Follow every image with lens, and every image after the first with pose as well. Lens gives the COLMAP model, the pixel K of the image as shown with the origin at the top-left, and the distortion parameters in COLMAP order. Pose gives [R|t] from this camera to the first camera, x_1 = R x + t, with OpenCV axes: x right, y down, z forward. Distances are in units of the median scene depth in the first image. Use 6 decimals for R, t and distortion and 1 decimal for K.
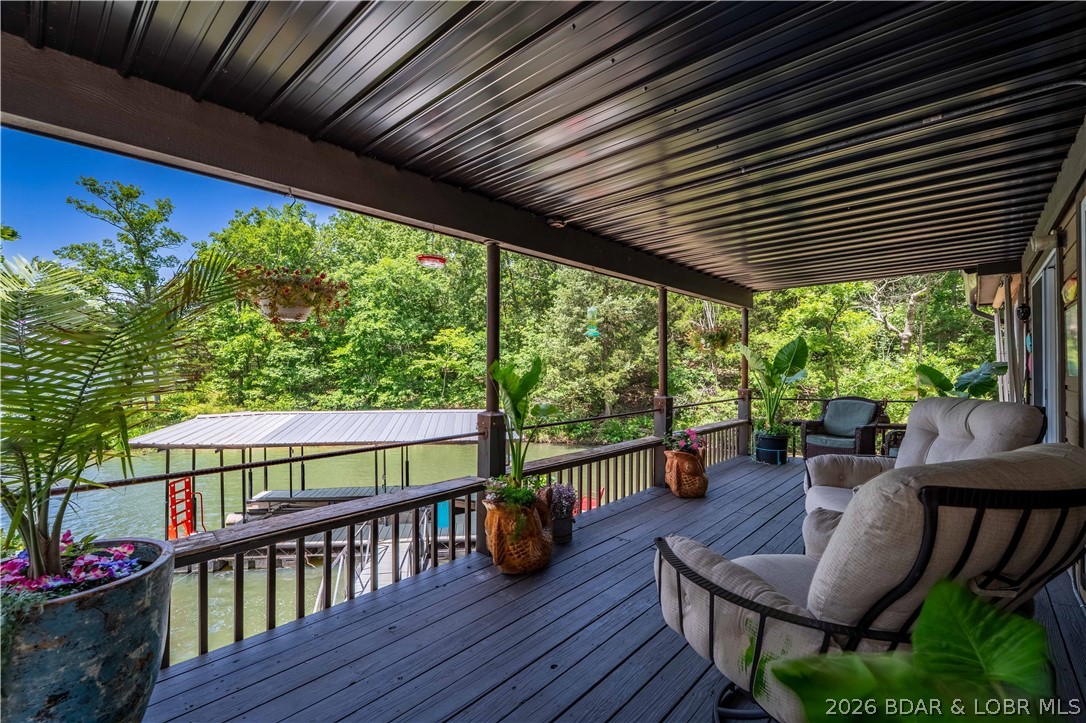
lens RADIAL K [[476.7, 0, 543.8], [0, 476.7, 355.9], [0, 0, 1]] dist [-0.007882, 0.000375]
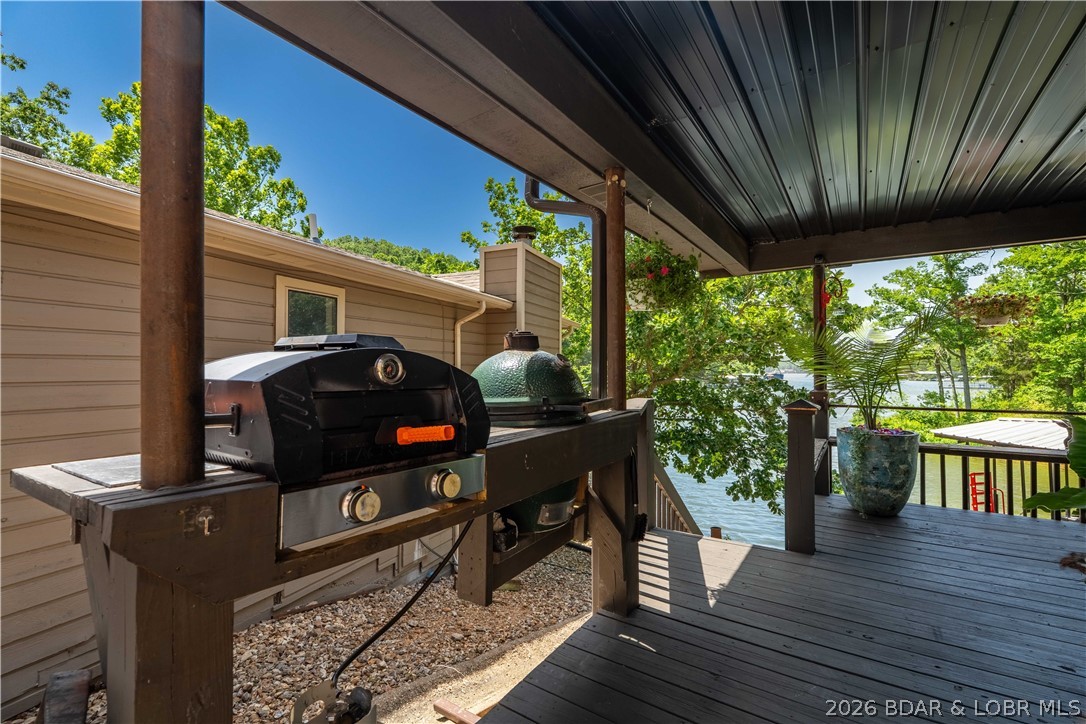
lens RADIAL K [[476.7, 0, 546.0], [0, 476.7, 358.4], [0, 0, 1]] dist [-0.007882, 0.000375]
pose [[0.143594, -0.027849, -0.989245, 0.099554], [0.016409, 0.999534, -0.025757, 0.006398], [0.989501, -0.012534, 0.143984, -0.088905]]
